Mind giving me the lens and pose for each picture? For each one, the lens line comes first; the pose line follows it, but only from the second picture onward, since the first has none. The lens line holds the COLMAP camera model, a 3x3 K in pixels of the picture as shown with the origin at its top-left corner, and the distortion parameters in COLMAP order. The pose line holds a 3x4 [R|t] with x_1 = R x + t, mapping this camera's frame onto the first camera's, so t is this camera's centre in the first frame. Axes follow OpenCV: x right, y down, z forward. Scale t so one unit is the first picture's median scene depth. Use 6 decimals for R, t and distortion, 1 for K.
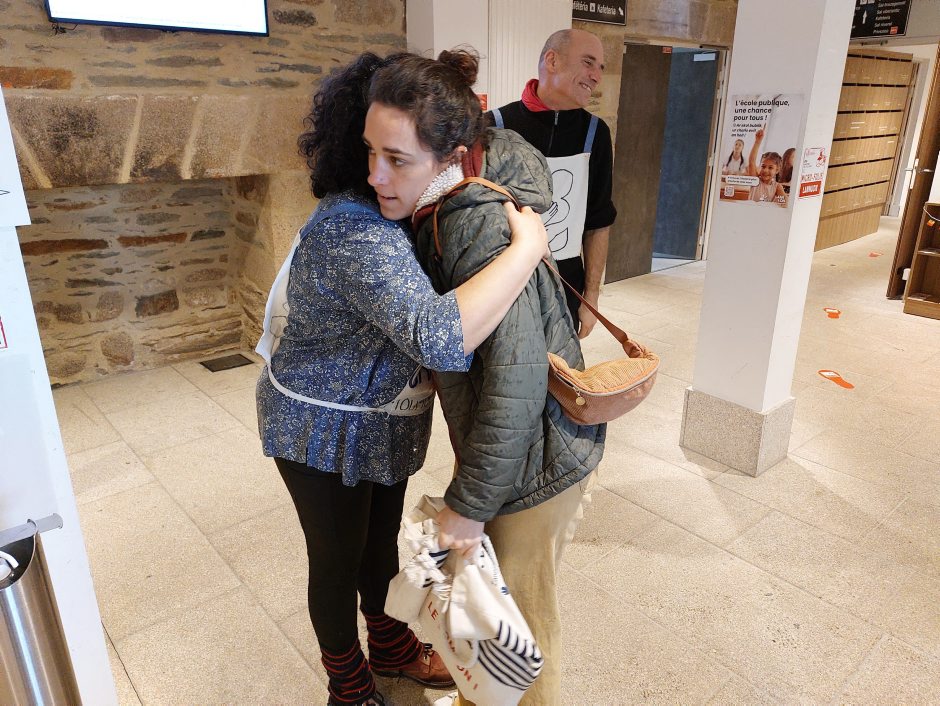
lens RADIAL K [[676.5, 0, 470.4], [0, 676.5, 351.3], [0, 0, 1]] dist [0.008089, -0.007337]
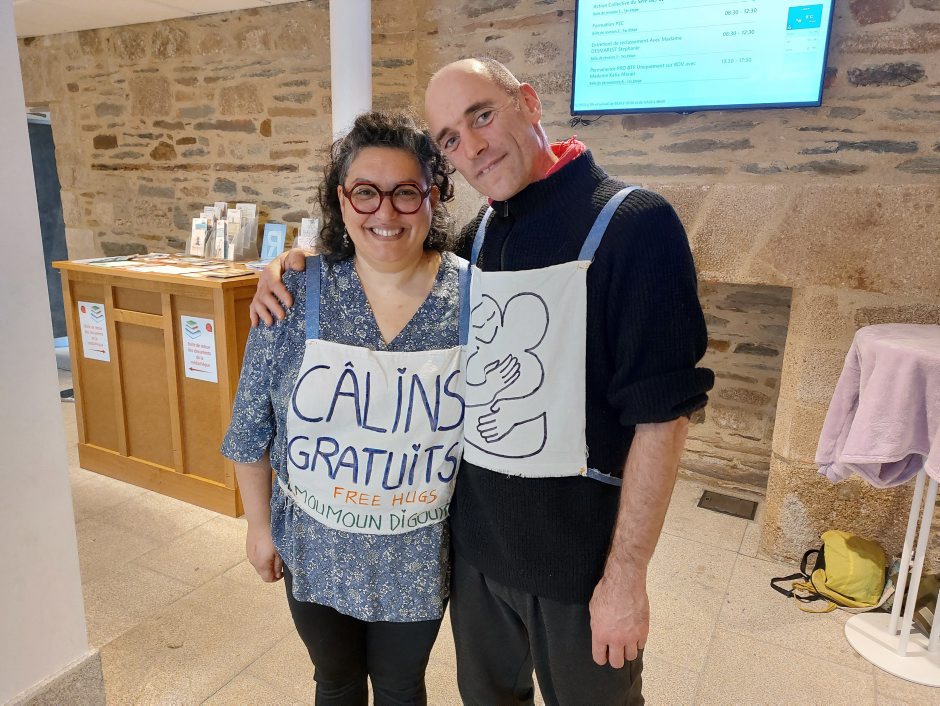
lens RADIAL K [[676.5, 0, 469.7], [0, 676.5, 354.6], [0, 0, 1]] dist [0.008089, -0.007337]
pose [[0.351983, 0.223558, -0.908917, 0.279730], [-0.337908, 0.935922, 0.099343, -0.156089], [0.872884, 0.272163, 0.404971, 0.437772]]
